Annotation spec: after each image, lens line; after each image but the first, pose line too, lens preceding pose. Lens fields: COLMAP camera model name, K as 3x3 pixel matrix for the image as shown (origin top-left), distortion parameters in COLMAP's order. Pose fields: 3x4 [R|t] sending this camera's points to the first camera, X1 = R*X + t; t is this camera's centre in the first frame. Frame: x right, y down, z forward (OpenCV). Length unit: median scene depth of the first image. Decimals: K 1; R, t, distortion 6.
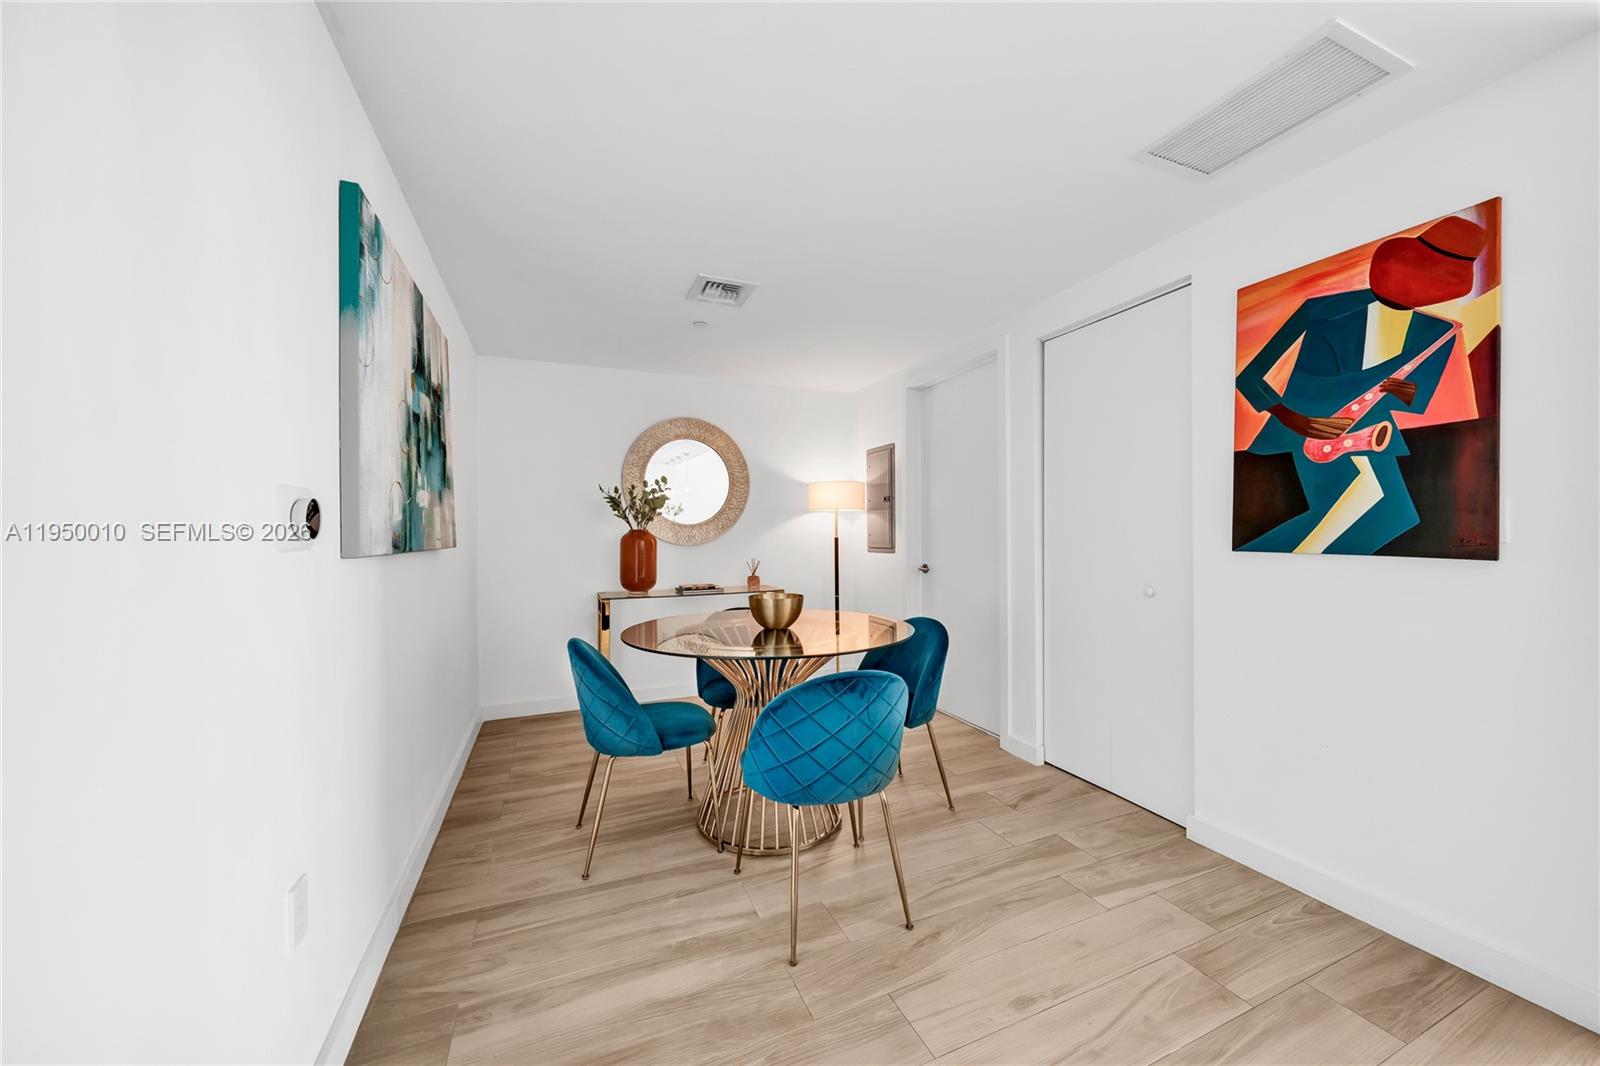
lens RADIAL K [[577.7, 0, 800.0], [0, 577.7, 533.0], [0, 0, 1]] dist [0.000046, 0.000023]
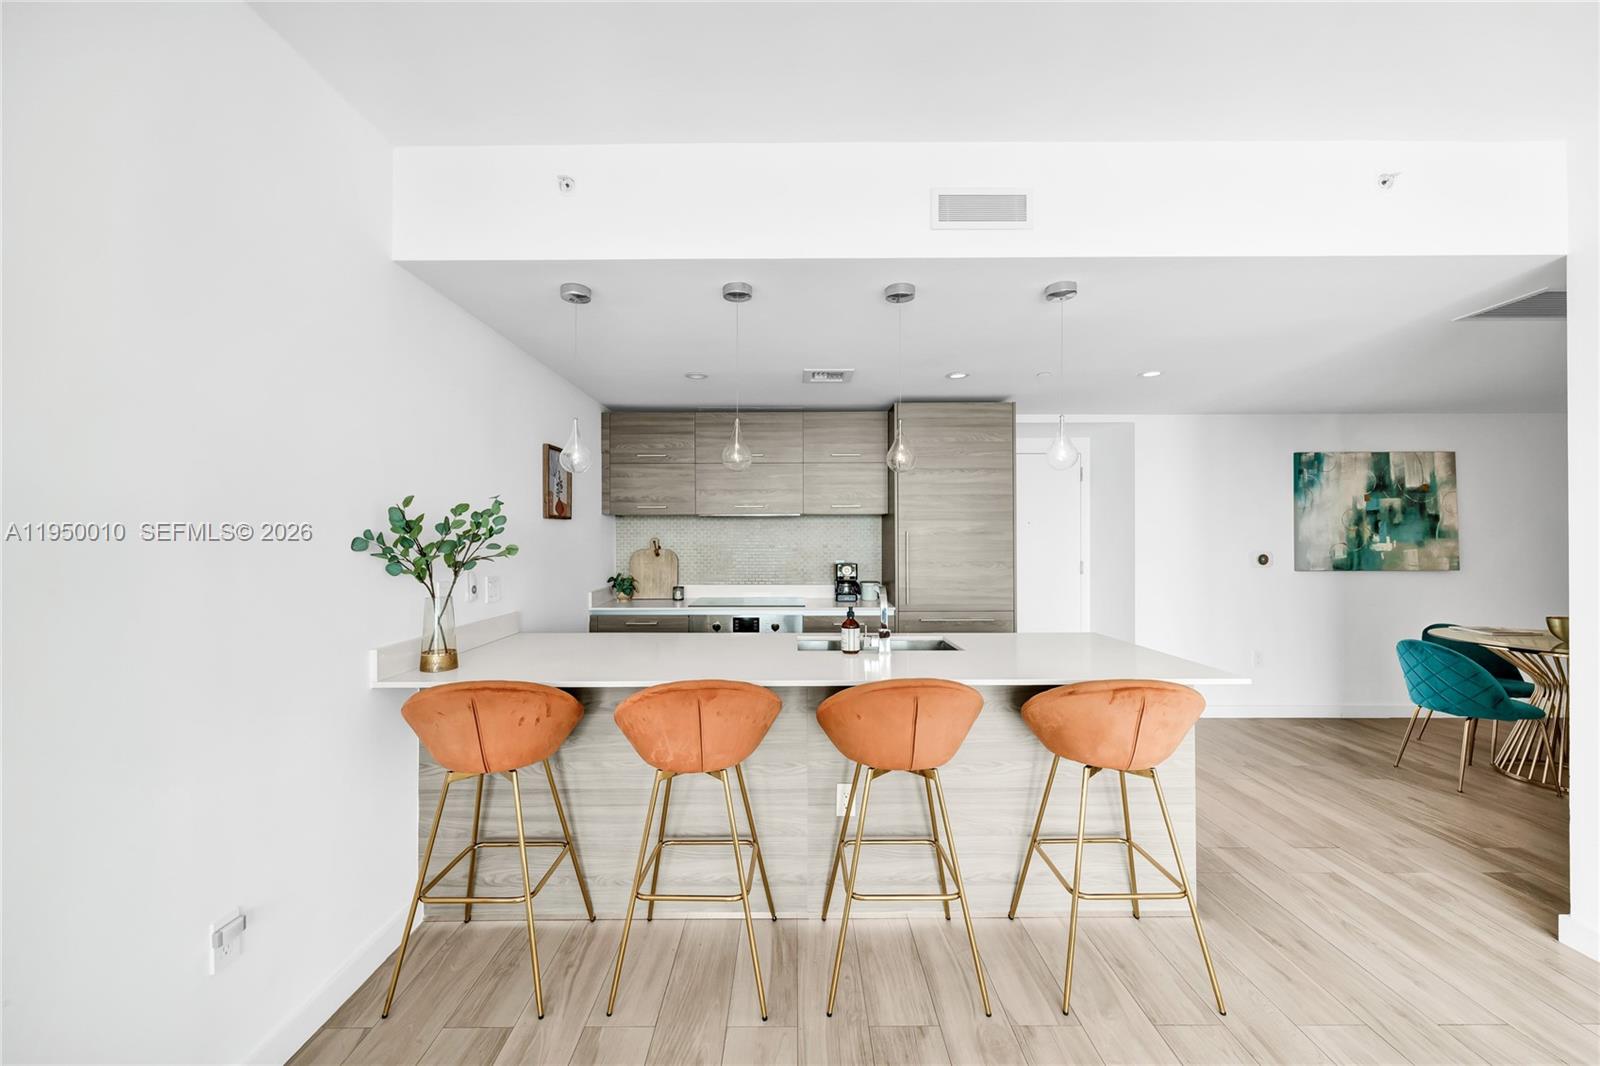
lens RADIAL K [[623.0, 0, 793.2], [0, 623.0, 535.6], [0, 0, 1]] dist [0.000046, 0.000091]
pose [[-0.391664, 0.006508, -0.920085, 2.814097], [0.010572, 0.999941, 0.002573, -0.160573], [0.920047, -0.008720, -0.391710, -0.170058]]
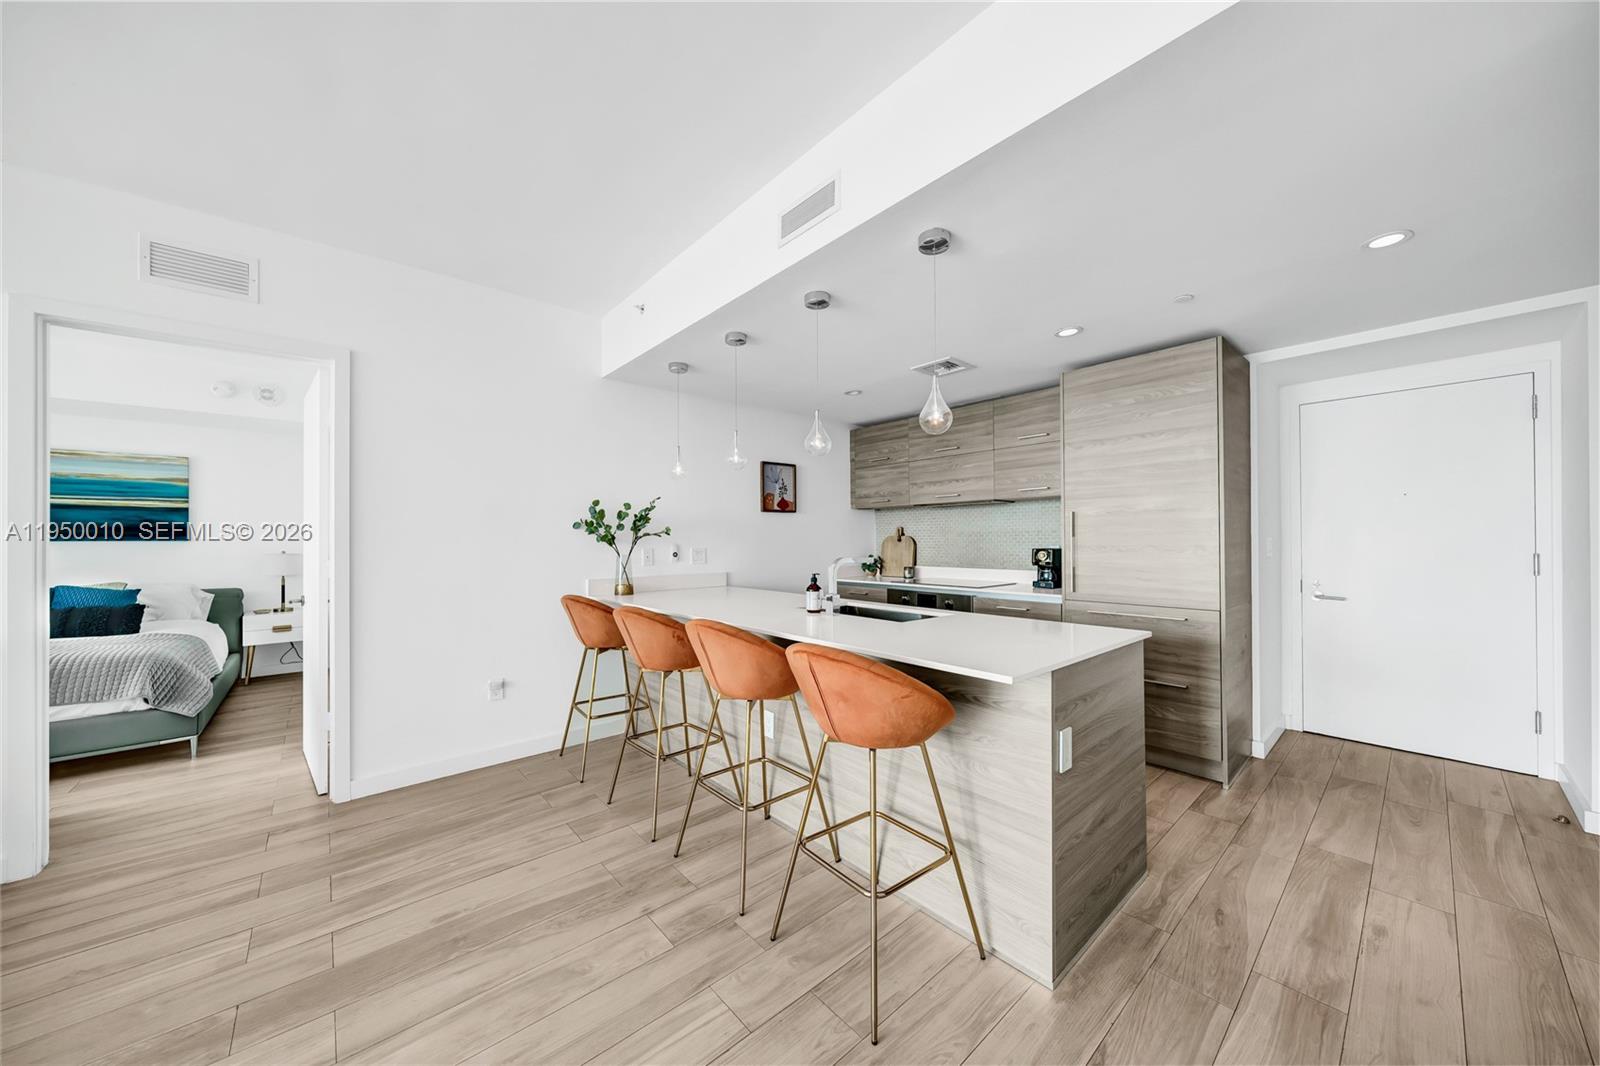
lens RADIAL K [[548.8, 0, 802.1], [0, 548.8, 537.2], [0, 0, 1]] dist [0.001792, 0.000044]
pose [[-0.949298, 0.013793, -0.314074, 1.924807], [0.016831, 0.999834, -0.006964, -0.079841], [0.313926, -0.011897, -0.949373, 0.826264]]
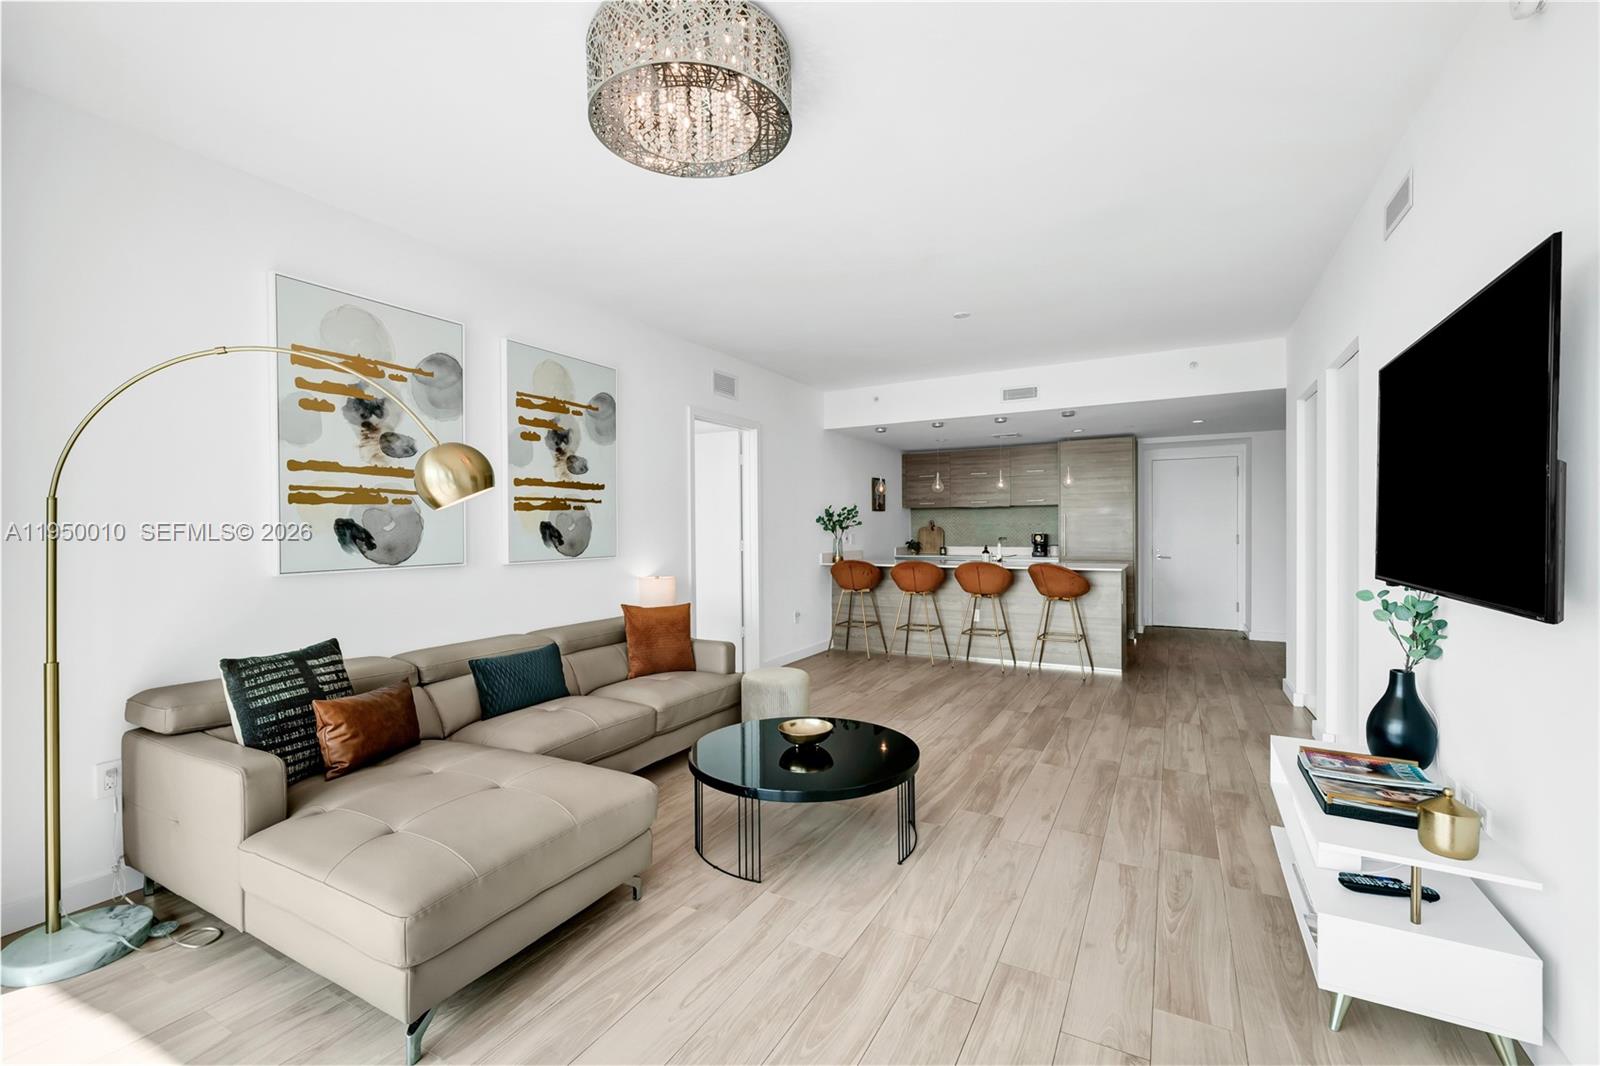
lens RADIAL K [[674.3, 0, 796.9], [0, 674.3, 534.4], [0, 0, 1]] dist [0.000647, 0.000045]
pose [[-0.791511, 0.018947, -0.610861, 4.681192], [0.017519, 0.999812, 0.008312, -0.101979], [0.610903, -0.004123, -0.791694, 1.816621]]
